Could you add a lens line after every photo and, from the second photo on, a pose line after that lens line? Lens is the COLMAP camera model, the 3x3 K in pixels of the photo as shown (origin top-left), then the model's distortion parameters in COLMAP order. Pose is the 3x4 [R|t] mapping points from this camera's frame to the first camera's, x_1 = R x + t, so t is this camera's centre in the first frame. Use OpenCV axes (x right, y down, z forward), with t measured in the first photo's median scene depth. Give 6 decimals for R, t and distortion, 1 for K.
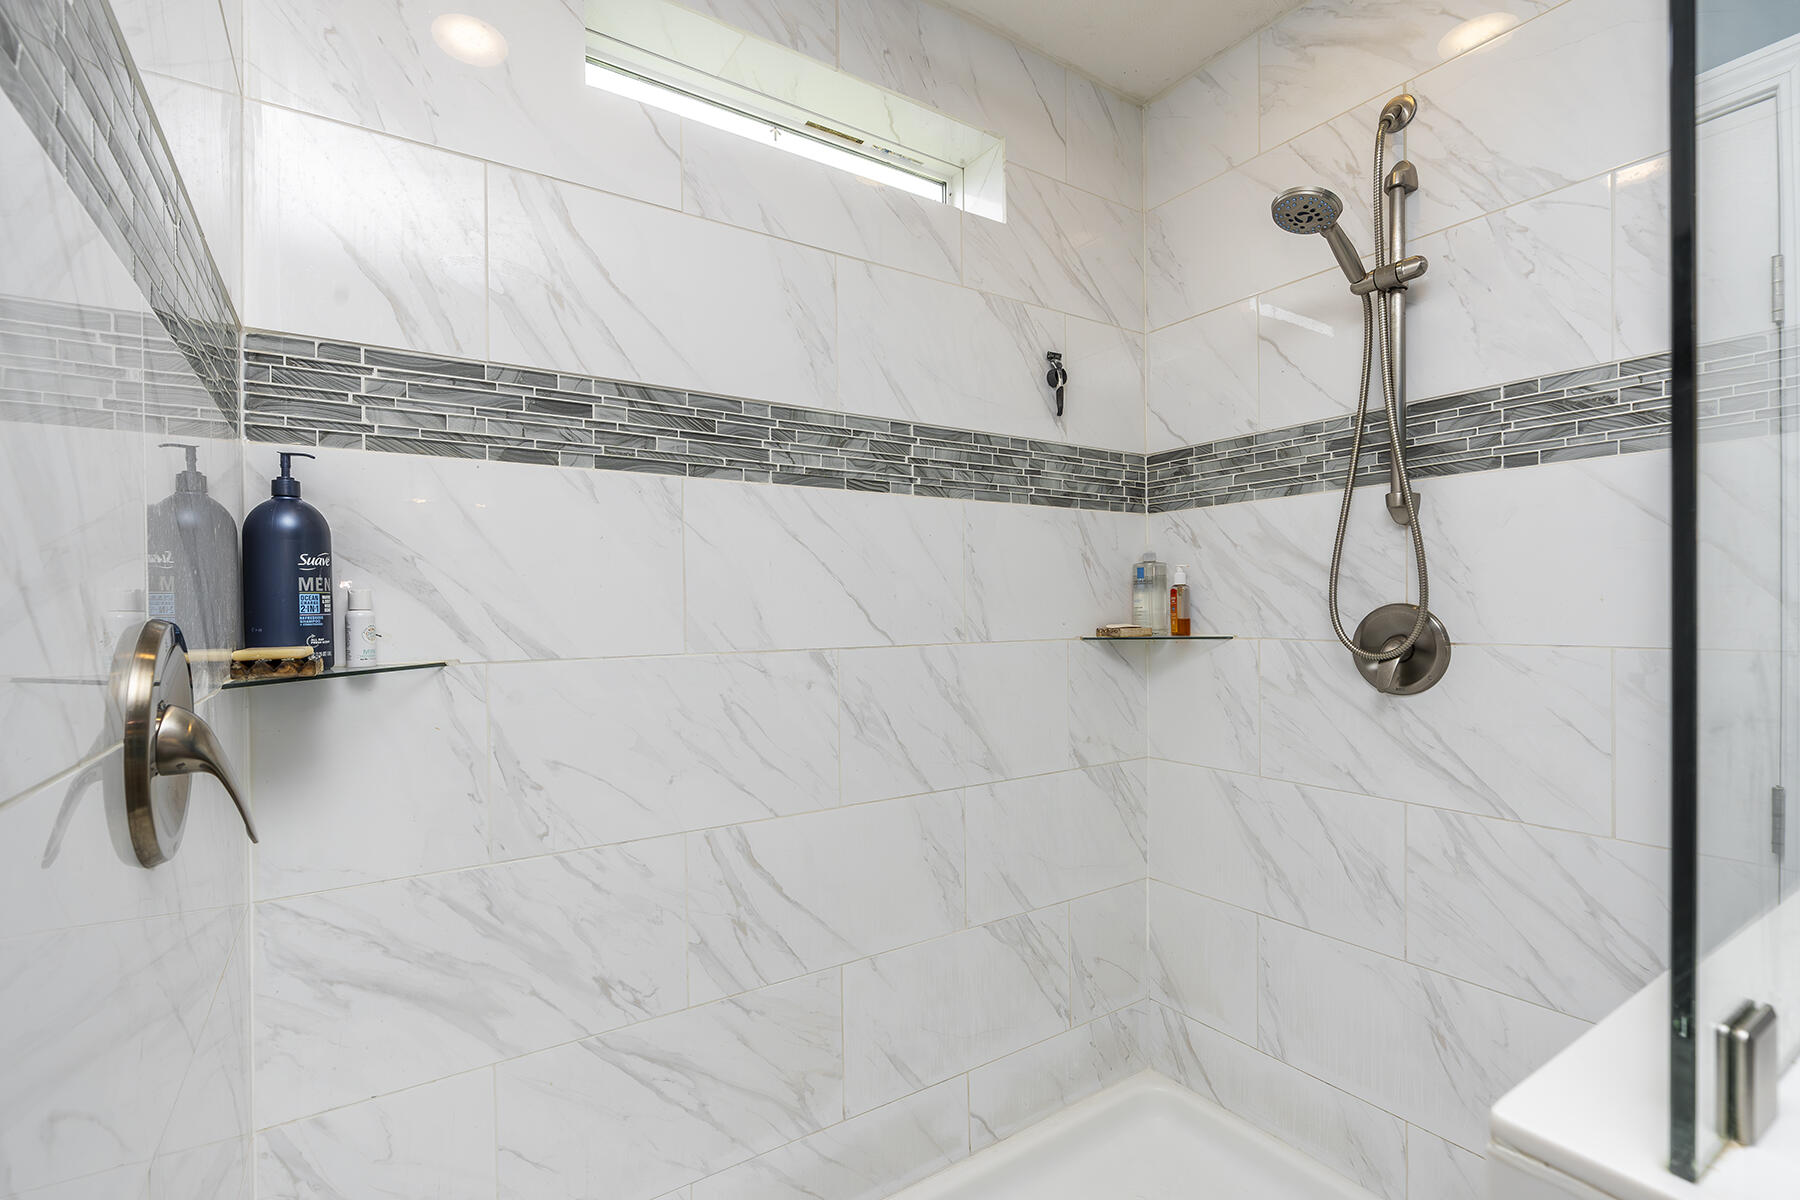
lens RADIAL K [[817.7, 0, 896.0], [0, 817.7, 625.7], [0, 0, 1]] dist [-0.002791, 0.000113]
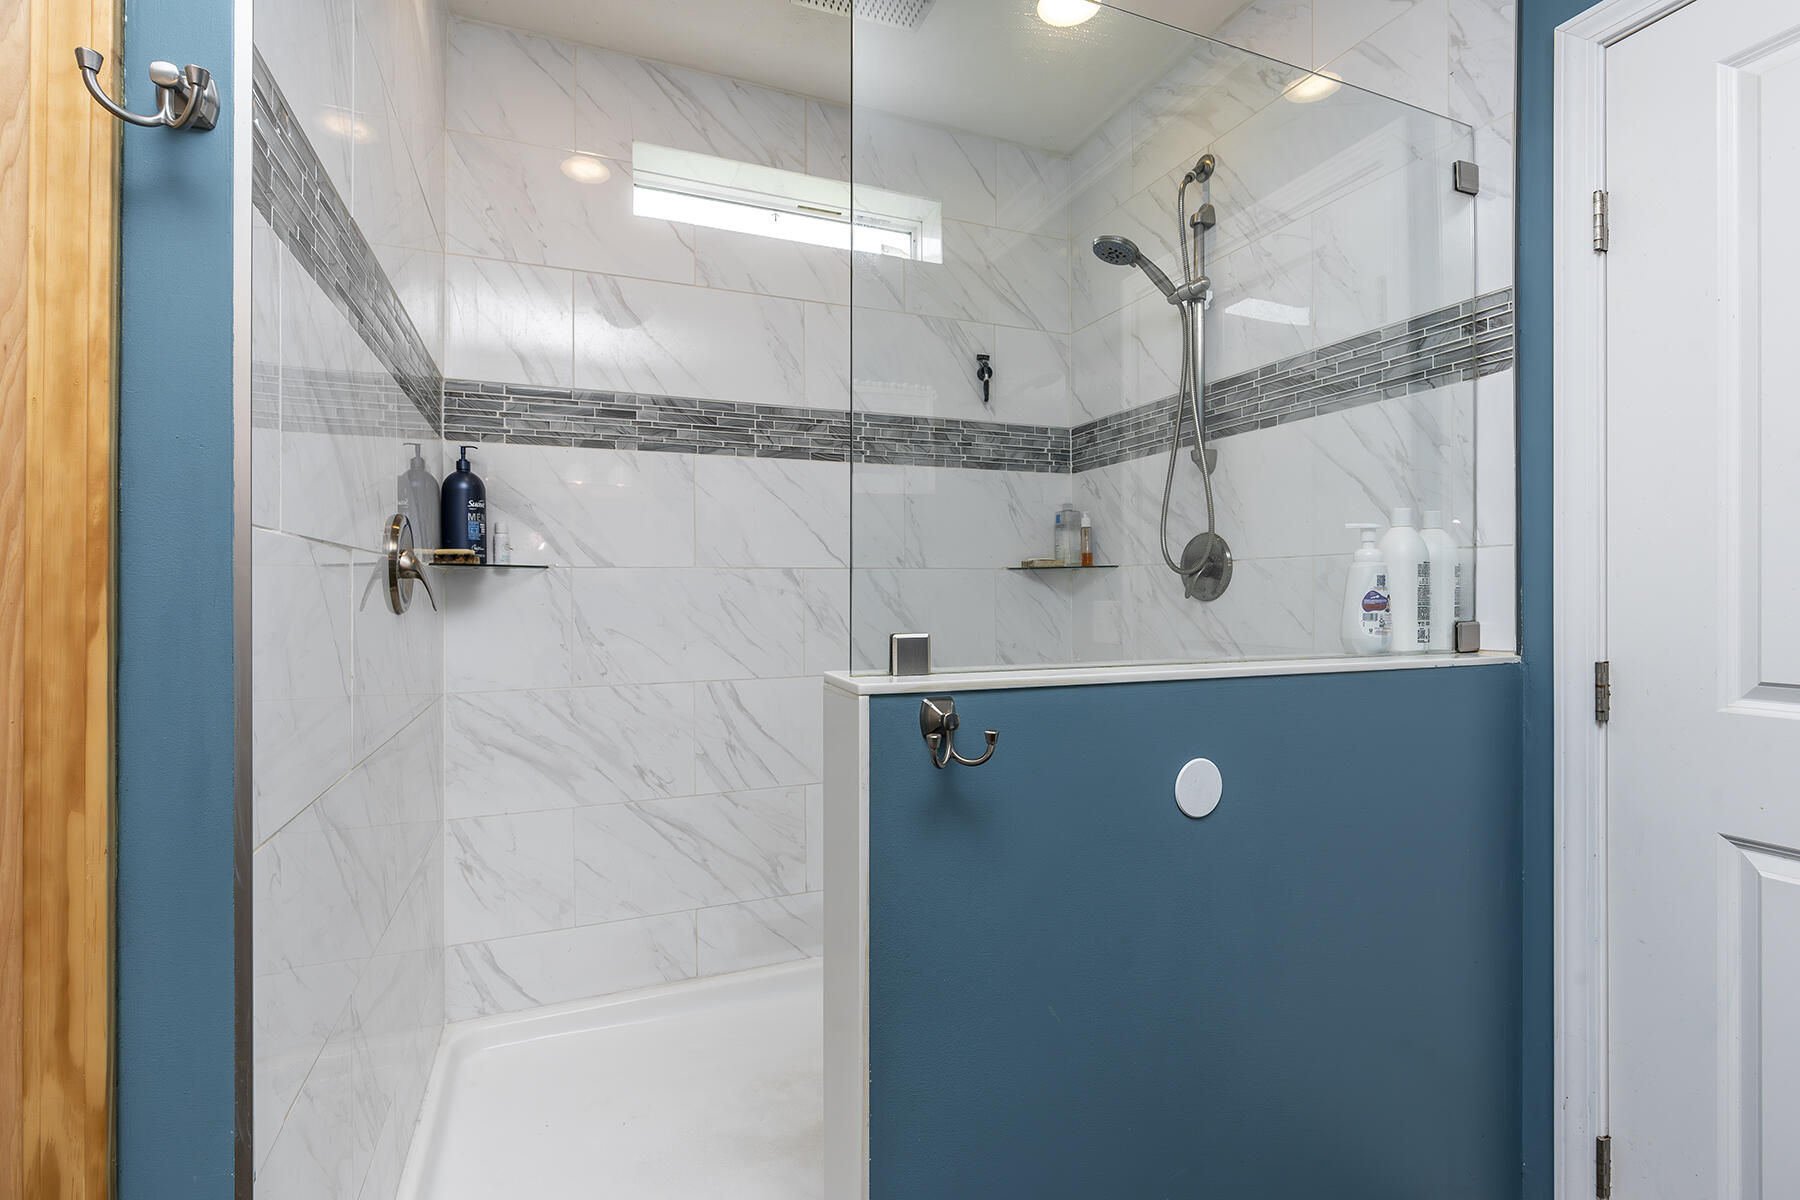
lens RADIAL K [[825.8, 0, 900.0], [0, 825.8, 600.0], [0, 0, 1]] dist [0.000709, 0.000235]
pose [[0.981003, 0.003043, -0.193970, 0.415778], [-0.005095, 0.999936, -0.010081, 0.106298], [0.193927, 0.010878, 0.980956, -0.452698]]
